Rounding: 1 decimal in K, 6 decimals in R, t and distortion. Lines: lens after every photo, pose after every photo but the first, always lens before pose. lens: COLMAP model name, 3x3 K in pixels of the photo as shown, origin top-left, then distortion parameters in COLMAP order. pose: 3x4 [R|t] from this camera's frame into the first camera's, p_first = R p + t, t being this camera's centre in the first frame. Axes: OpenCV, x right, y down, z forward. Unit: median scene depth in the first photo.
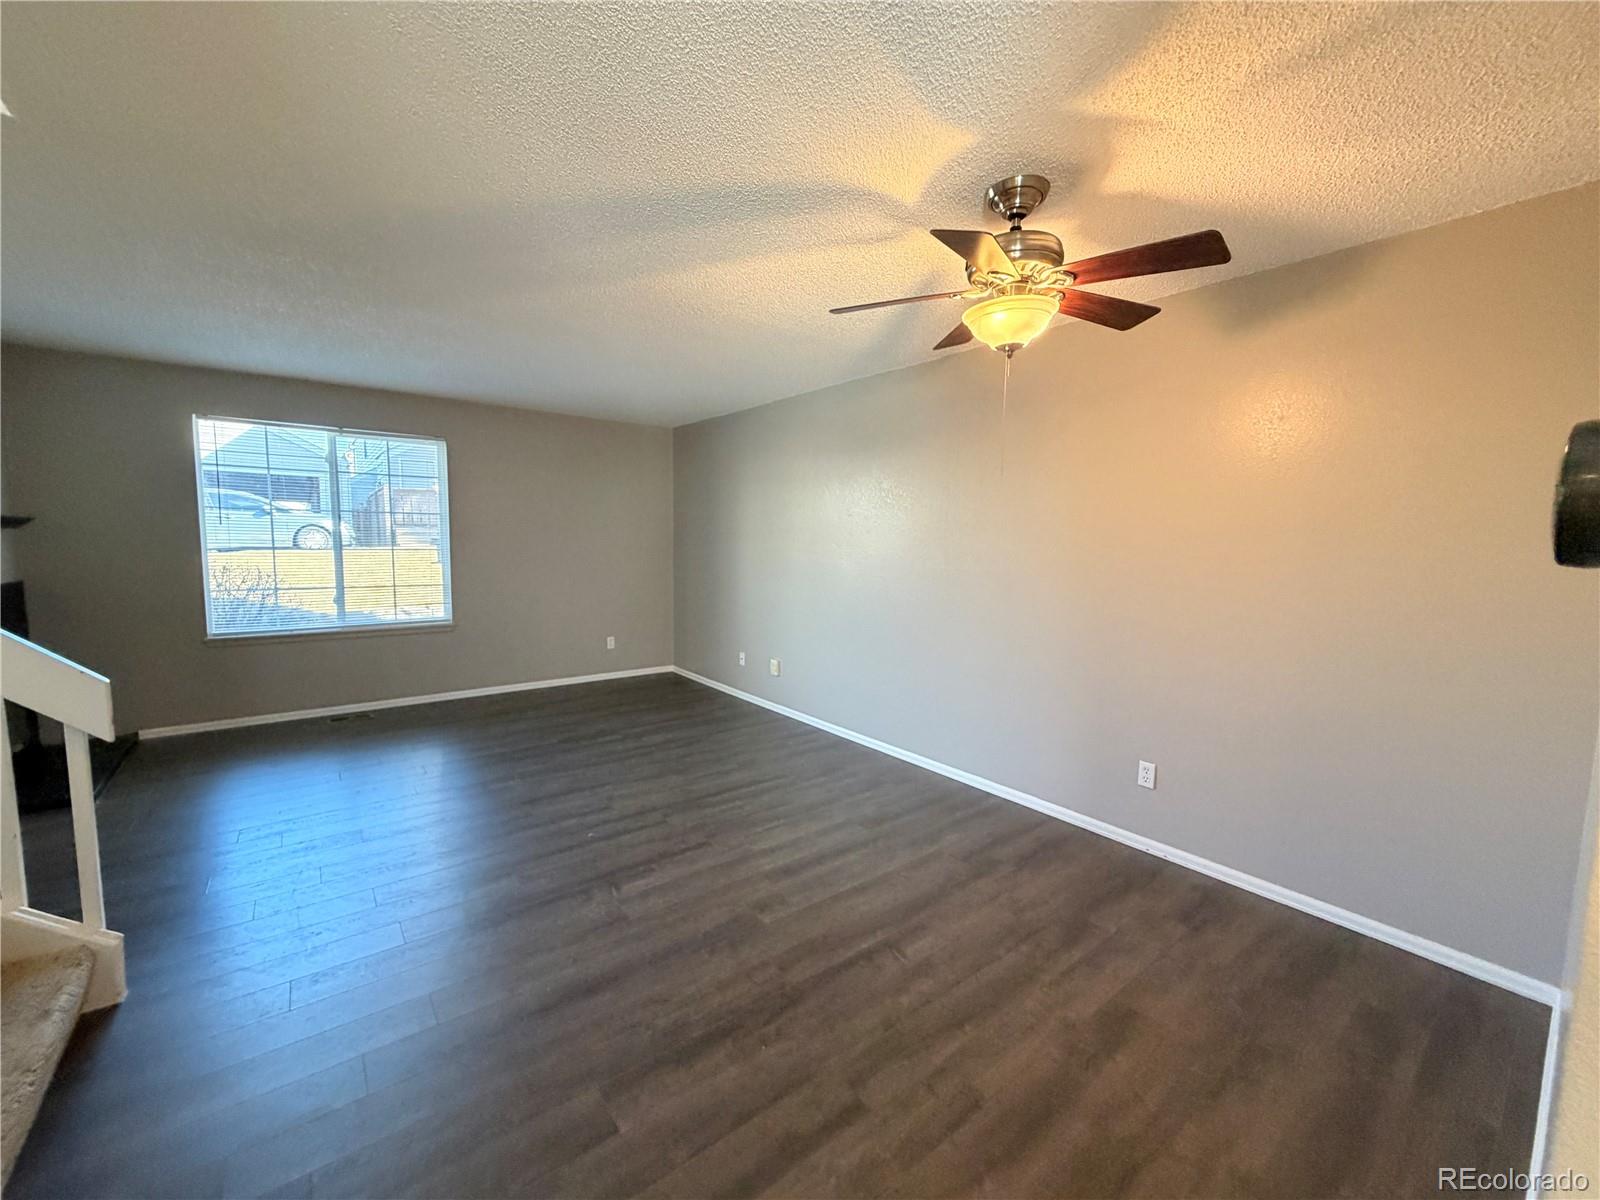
lens RADIAL K [[637.9, 0, 796.4], [0, 637.9, 603.6], [0, 0, 1]] dist [-0.000805, 0.000073]
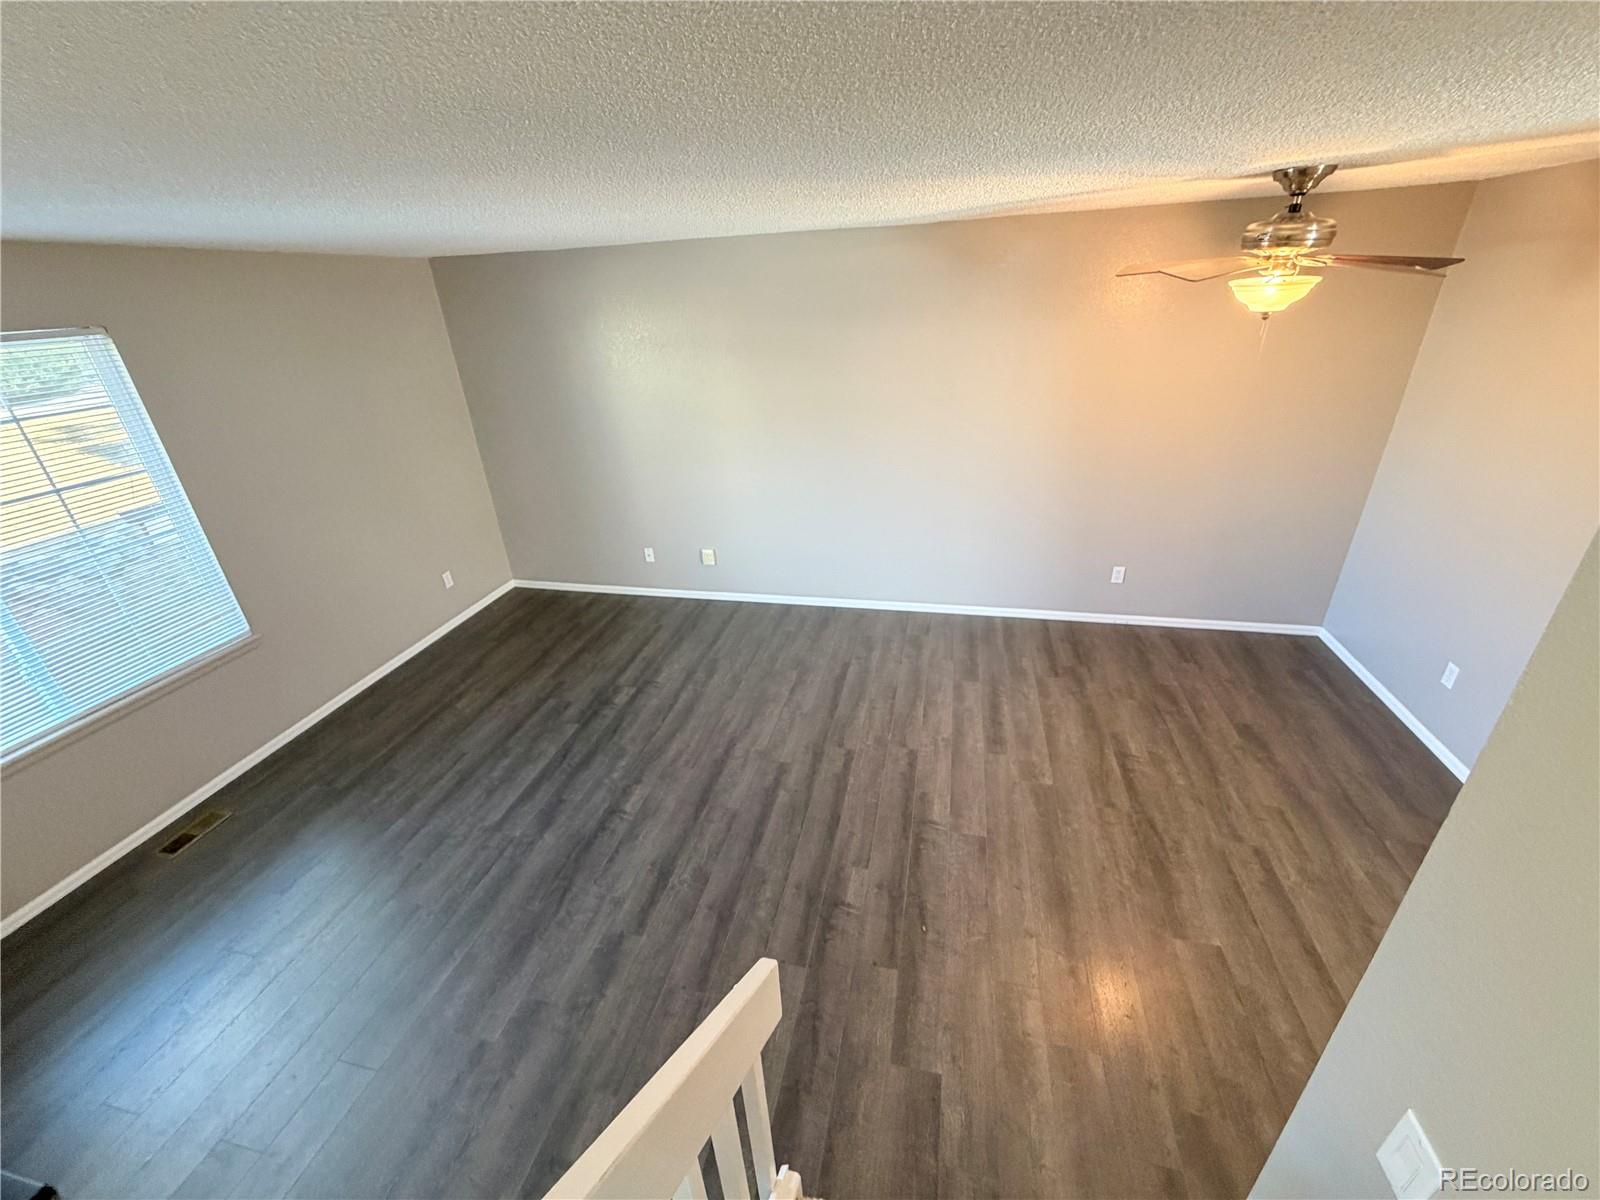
lens RADIAL K [[637.6, 0, 800.0], [0, 637.6, 600.0], [0, 0, 1]] dist [-0.004488, 0.000027]
pose [[0.773179, -0.324334, 0.544979, -0.670995], [0.124116, 0.920102, 0.371494, -0.251960], [-0.621924, -0.219591, 0.751658, 0.282239]]
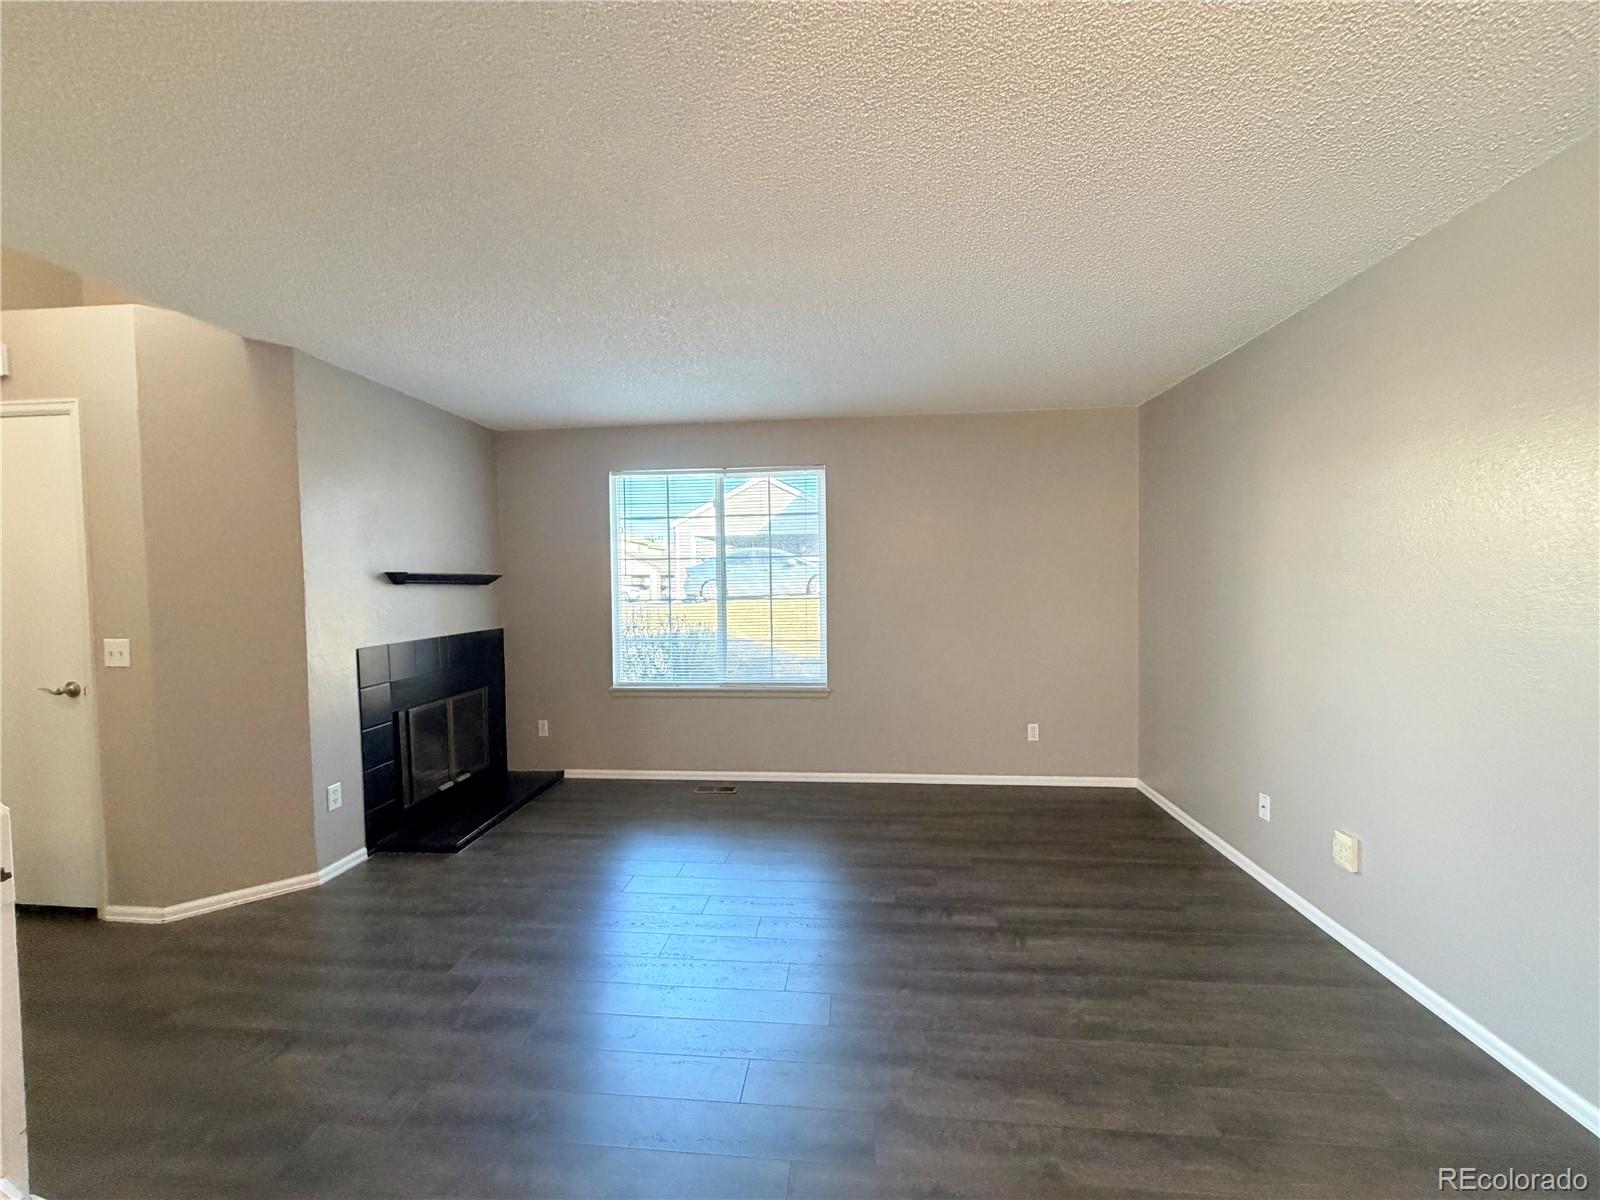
lens RADIAL K [[640.7, 0, 797.0], [0, 640.7, 601.1], [0, 0, 1]] dist [-0.000794, 0.000225]
pose [[0.727361, -0.001733, -0.686253, -0.007232], [-0.046782, 0.997545, -0.052104, -0.053578], [0.684659, 0.070003, 0.725494, 0.551451]]
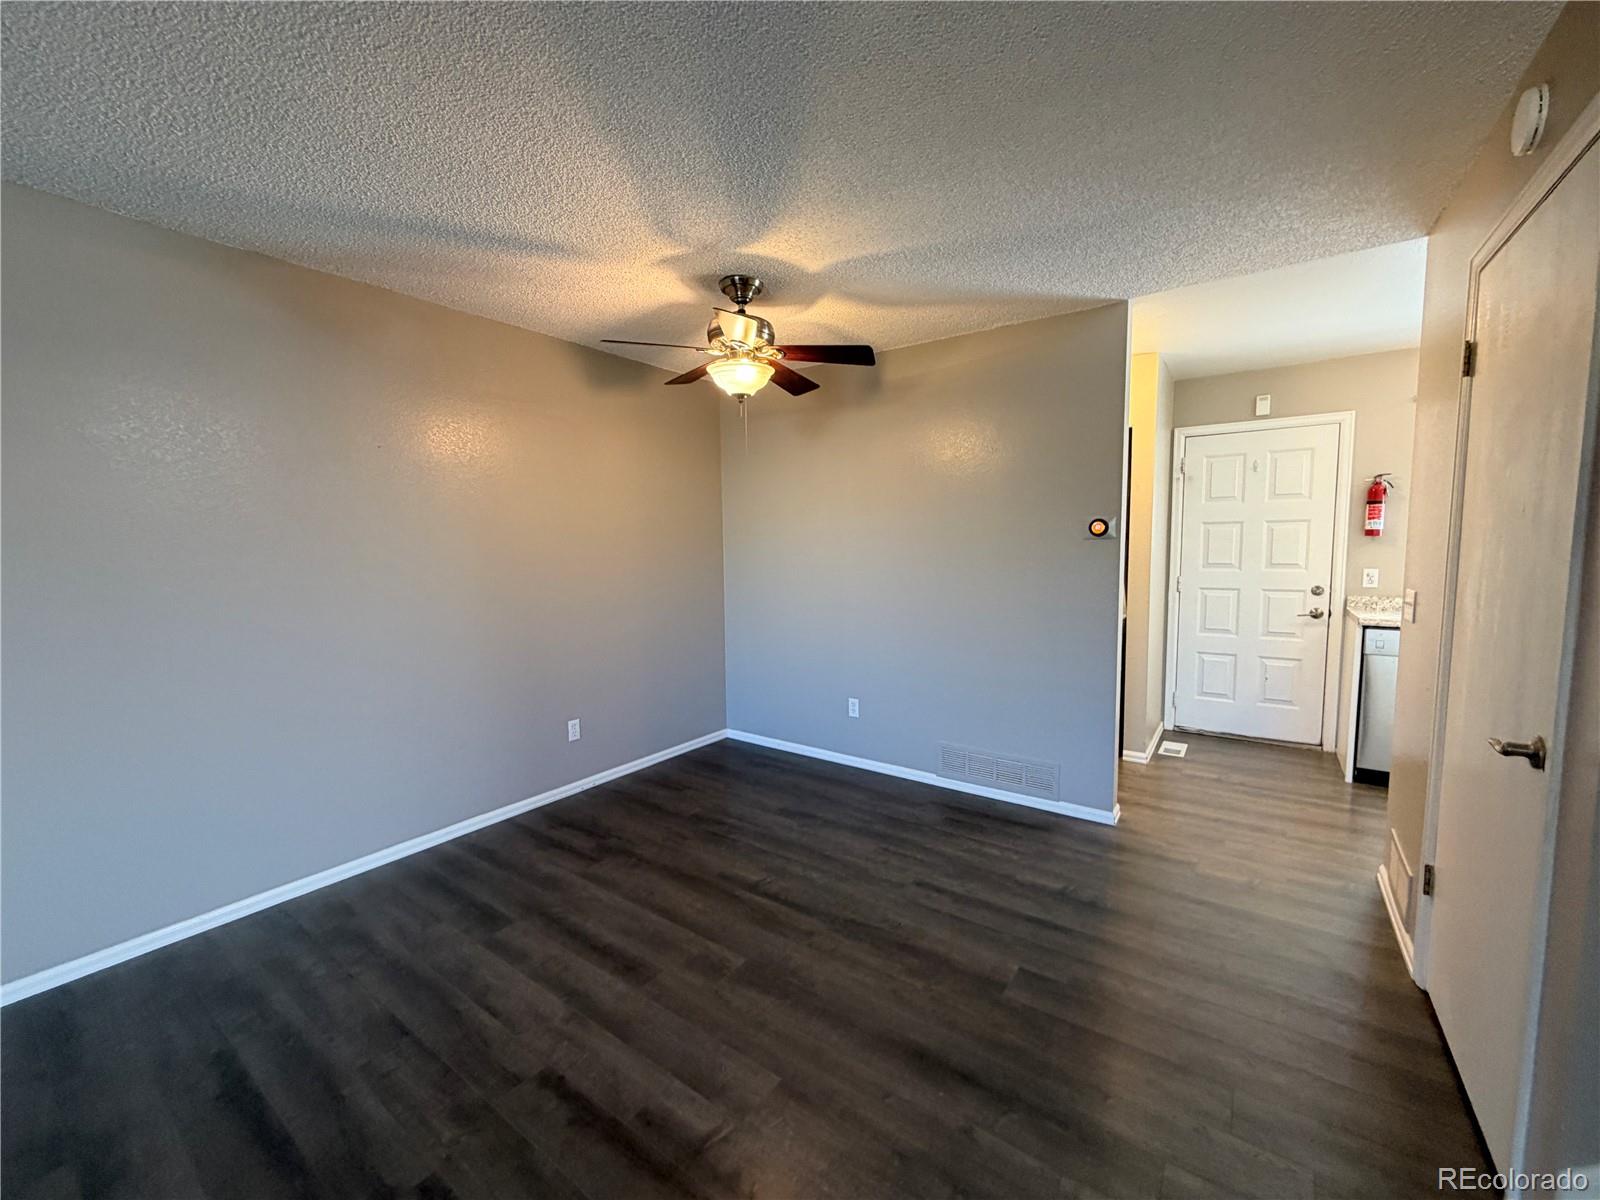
lens RADIAL K [[640.9, 0, 796.1], [0, 640.9, 600.1], [0, 0, 1]] dist [0.000650, -0.000335]
pose [[-0.280758, -0.097918, 0.954771, -0.581787], [0.104290, 0.985780, 0.131765, -0.076035], [-0.954096, 0.136567, -0.266554, 0.724206]]
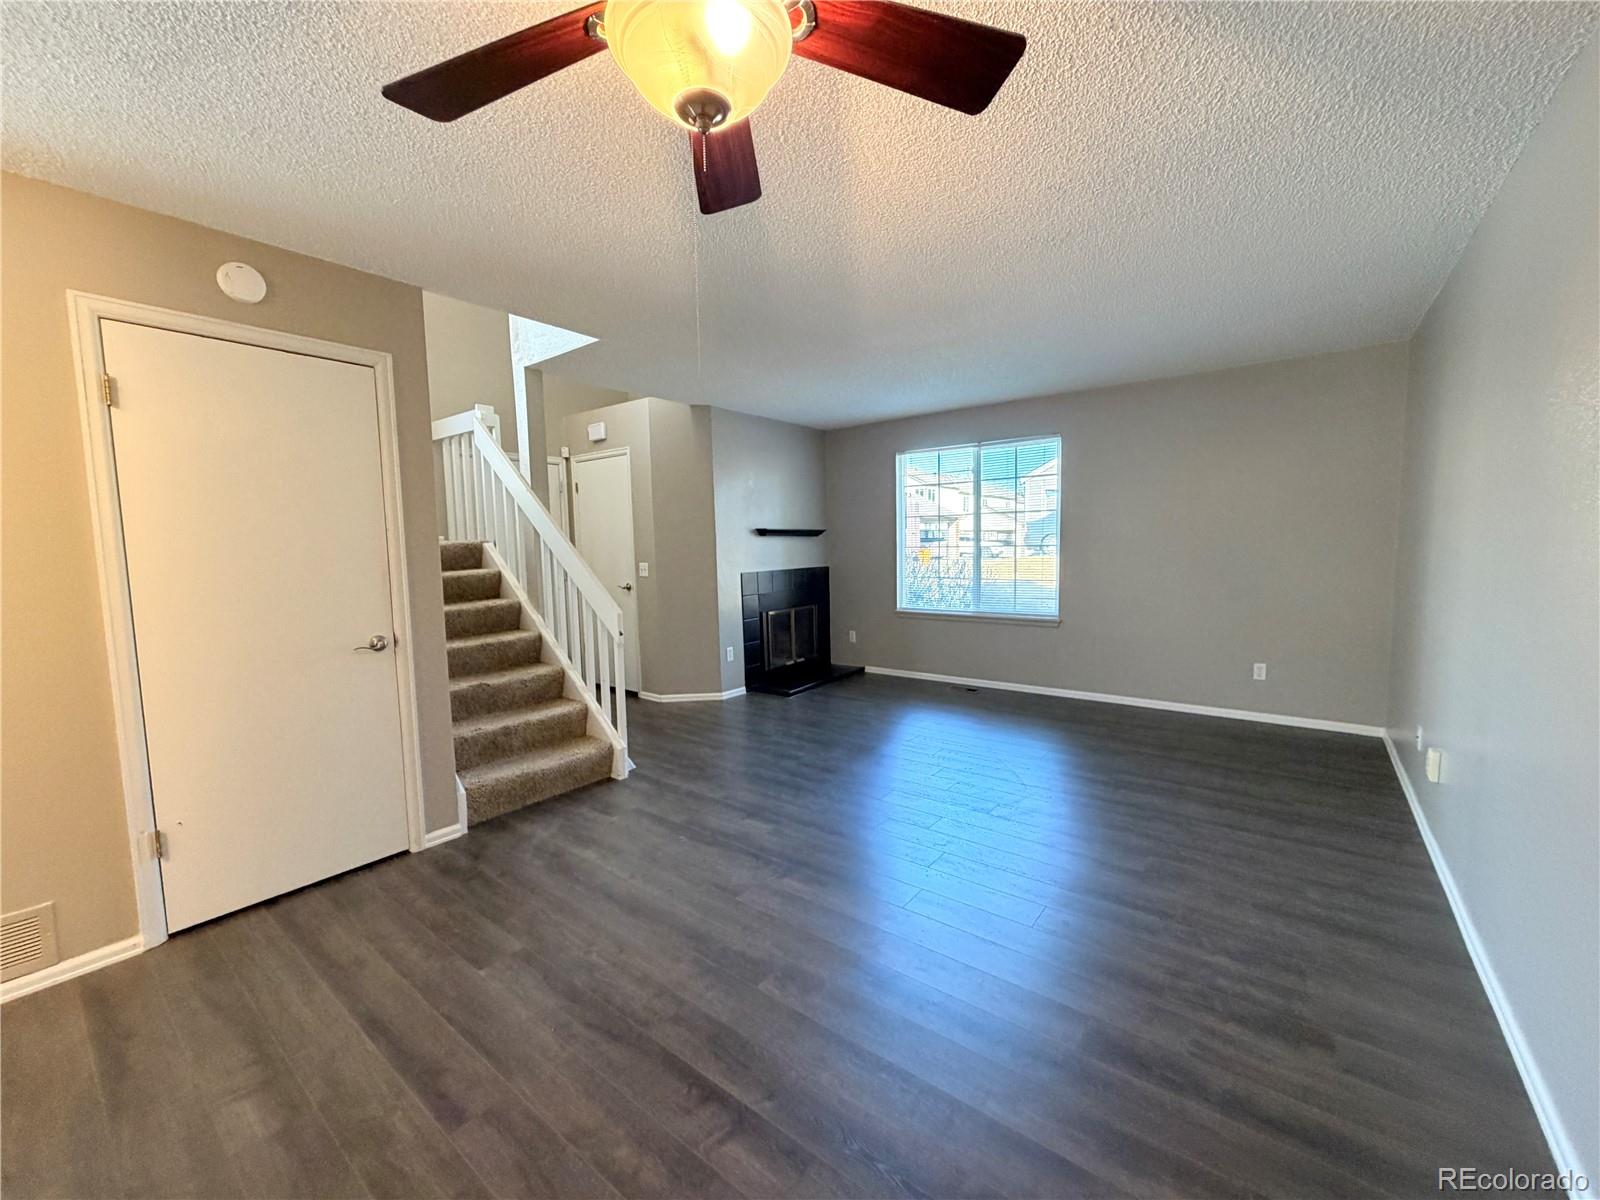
lens RADIAL K [[640.9, 0, 796.1], [0, 640.9, 600.1], [0, 0, 1]] dist [0.000650, -0.000335]
pose [[0.242662, 0.066908, -0.967801, 0.480792], [-0.074652, 0.995949, 0.050136, -0.027623], [0.967234, 0.060082, 0.246673, 0.533220]]
